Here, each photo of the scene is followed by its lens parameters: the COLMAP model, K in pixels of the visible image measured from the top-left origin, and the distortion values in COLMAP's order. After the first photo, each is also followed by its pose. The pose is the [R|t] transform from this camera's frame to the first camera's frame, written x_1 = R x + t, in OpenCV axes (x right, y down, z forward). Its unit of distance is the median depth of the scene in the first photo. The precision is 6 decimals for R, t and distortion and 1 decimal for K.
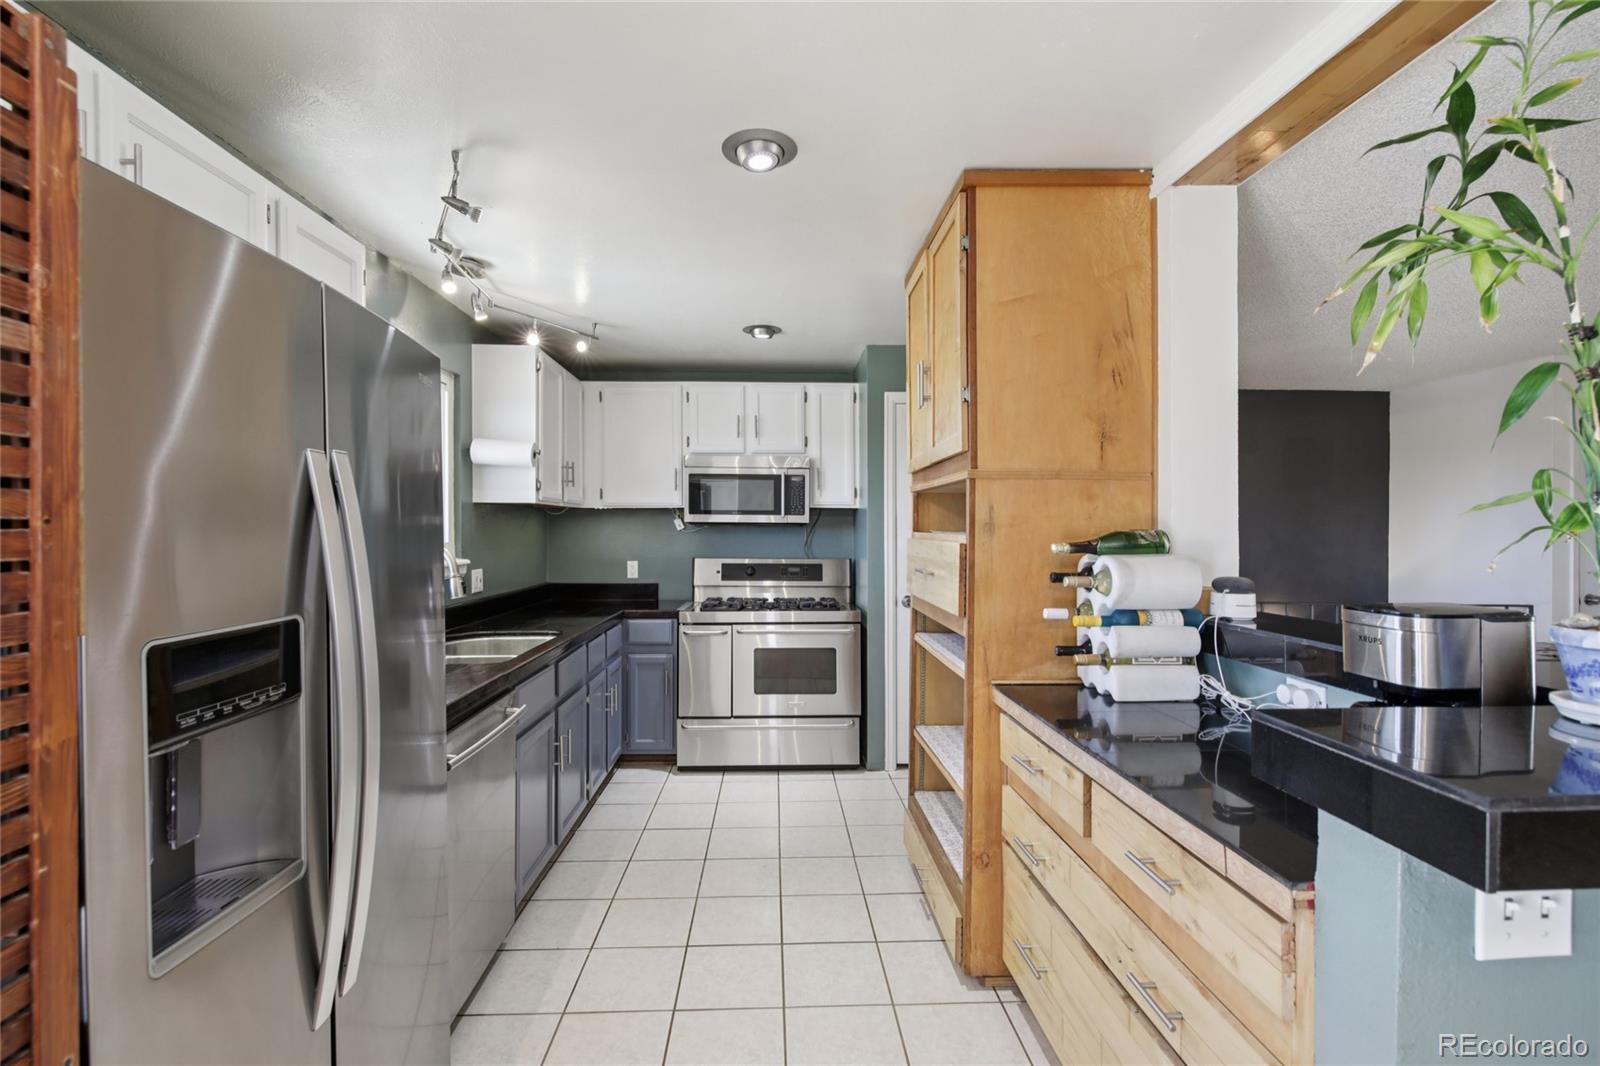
lens RADIAL K [[708.9, 0, 793.6], [0, 708.9, 533.6], [0, 0, 1]] dist [-0.001558, -0.016855]
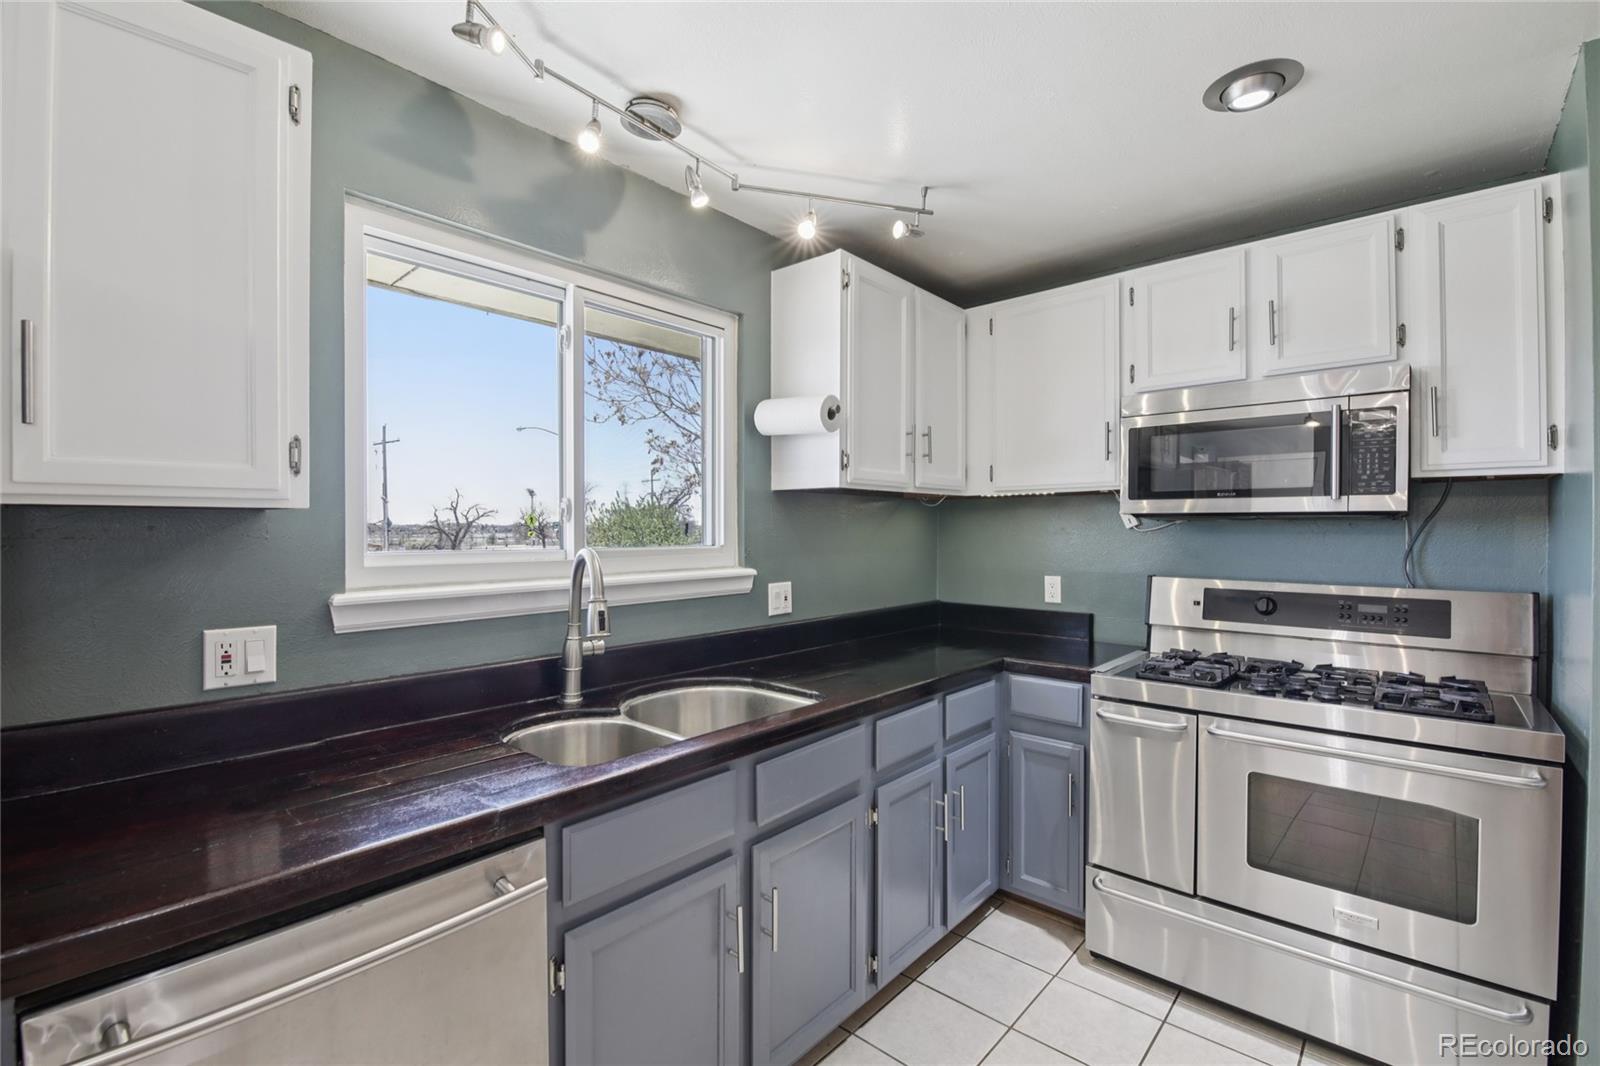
lens RADIAL K [[690.0, 0, 792.4], [0, 690.0, 534.9], [0, 0, 1]] dist [0.000398, -0.011597]
pose [[0.723735, 0.003108, -0.690071, 0.040970], [-0.001477, 0.999995, 0.002955, -0.000591], [0.690077, -0.001120, 0.723735, 0.432011]]
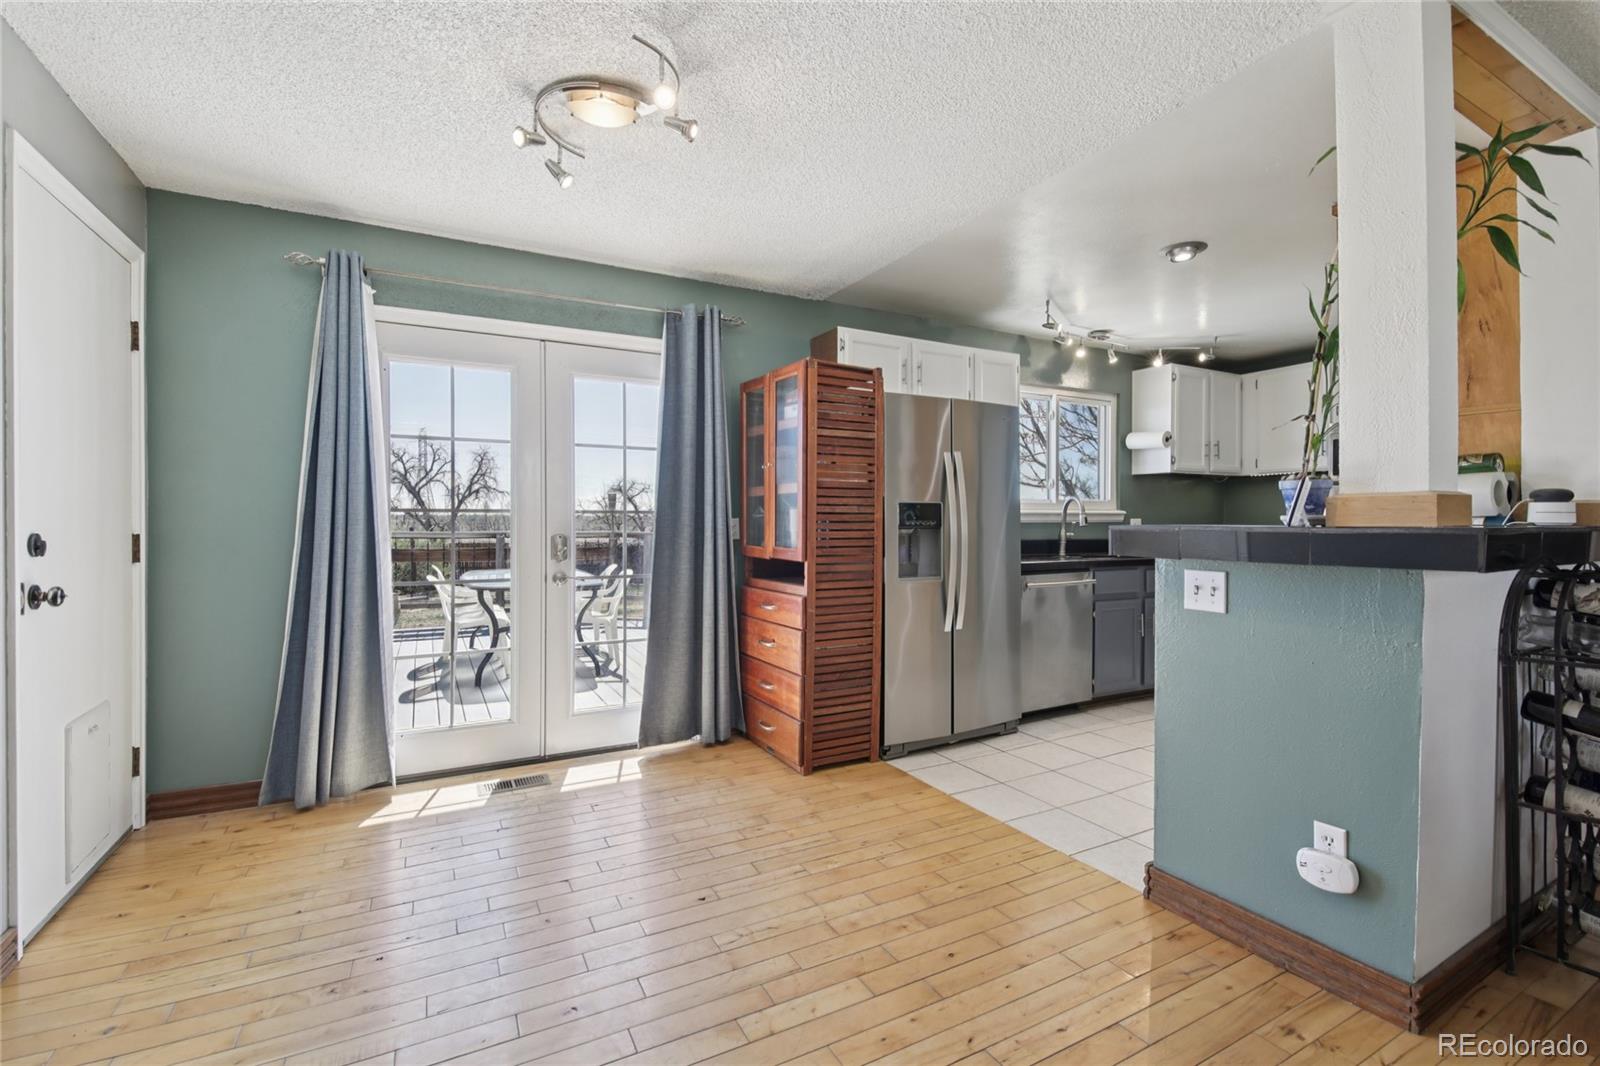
lens RADIAL K [[690.0, 0, 792.4], [0, 690.0, 534.9], [0, 0, 1]] dist [0.000398, -0.011597]
pose [[0.434517, 0.014078, -0.900554, 0.490815], [-0.002572, 0.999893, 0.014390, 0.057093], [0.900660, -0.003937, 0.434507, -0.268397]]
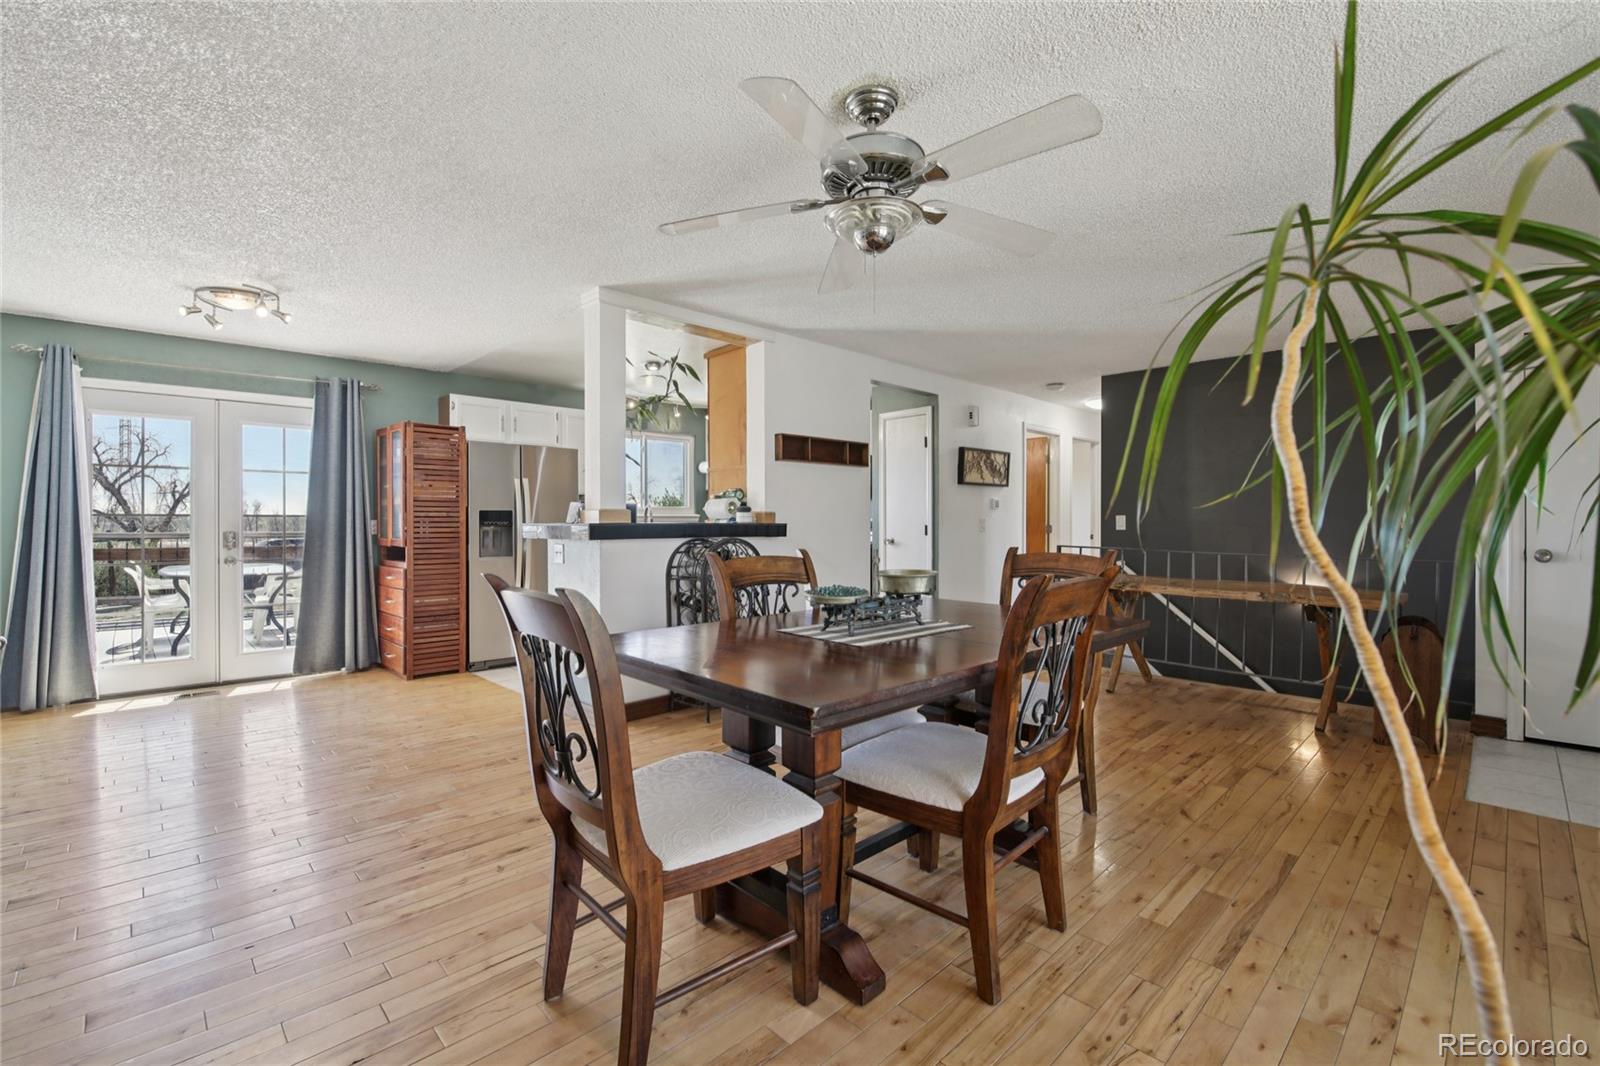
lens RADIAL K [[692.6, 0, 794.3], [0, 692.6, 529.9], [0, 0, 1]] dist [-0.001744, -0.010581]
pose [[0.667774, 0.002556, -0.744360, 1.187450], [0.001390, 0.999988, 0.004682, 0.062361], [0.744363, -0.004161, 0.667762, -0.231135]]
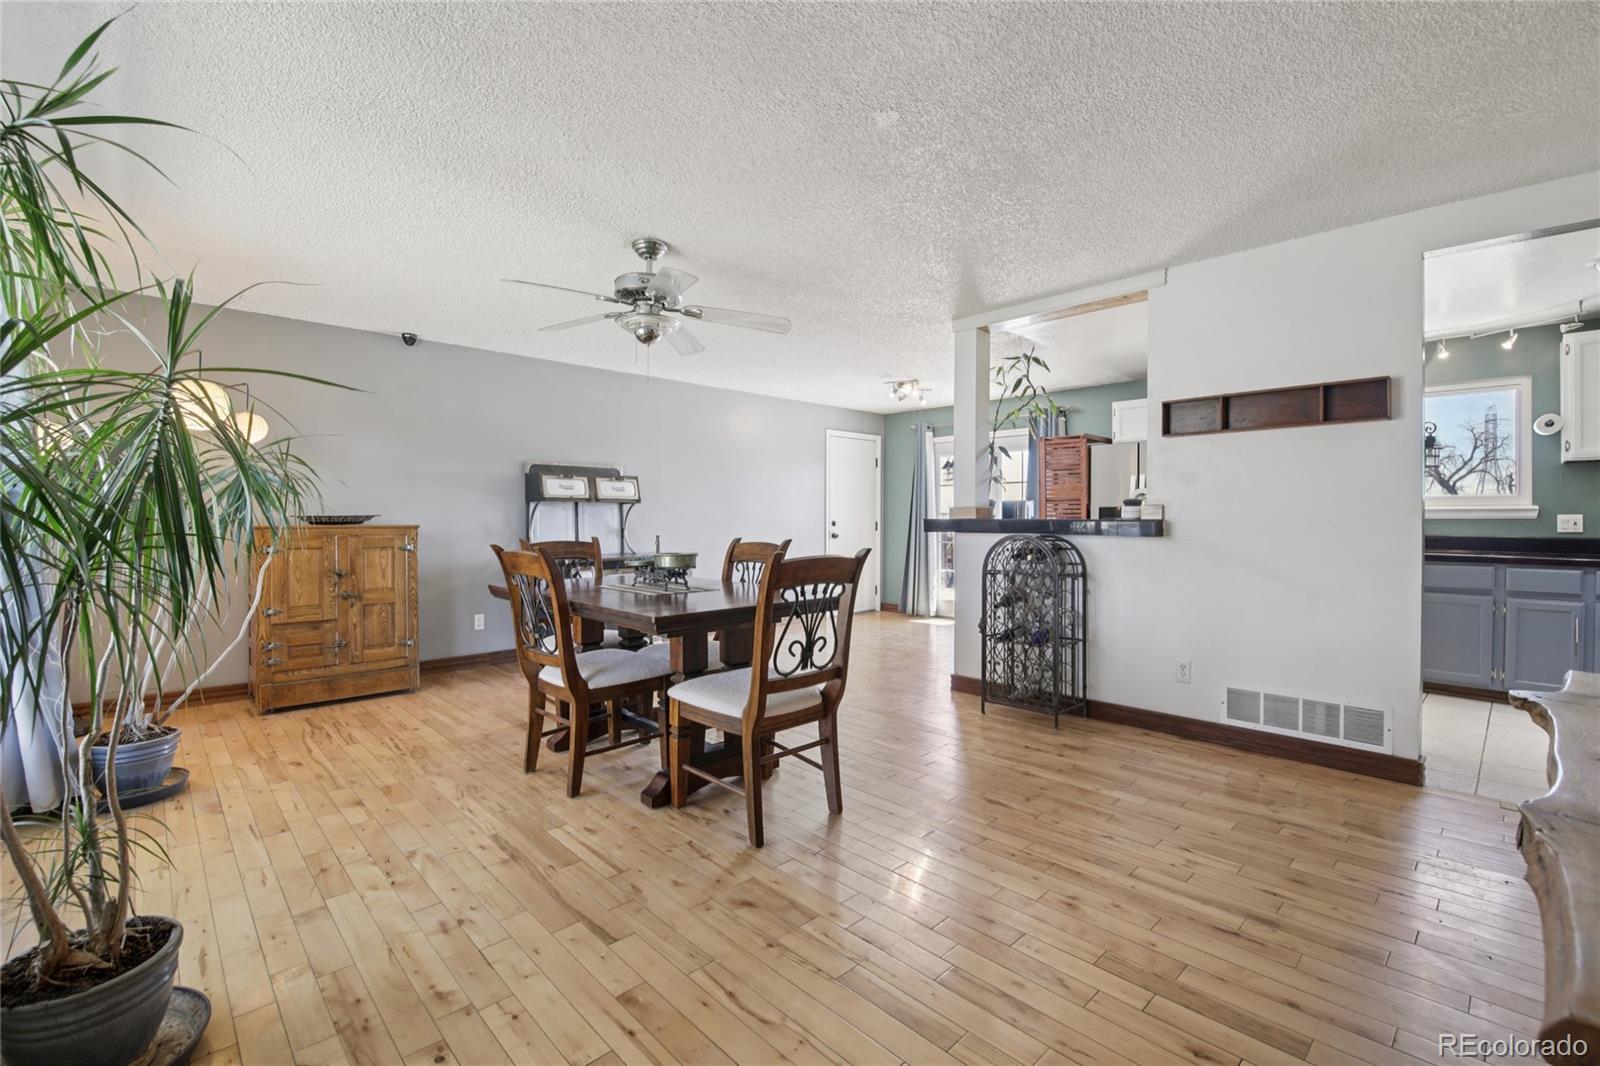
lens RADIAL K [[700.1, 0, 797.4], [0, 700.1, 520.8], [0, 0, 1]] dist [0.000666, -0.010591]
pose [[-0.748636, -0.003657, -0.662971, 1.252362], [-0.006646, 0.999976, 0.001989, 0.060689], [0.662948, 0.005896, -0.748642, 0.880061]]
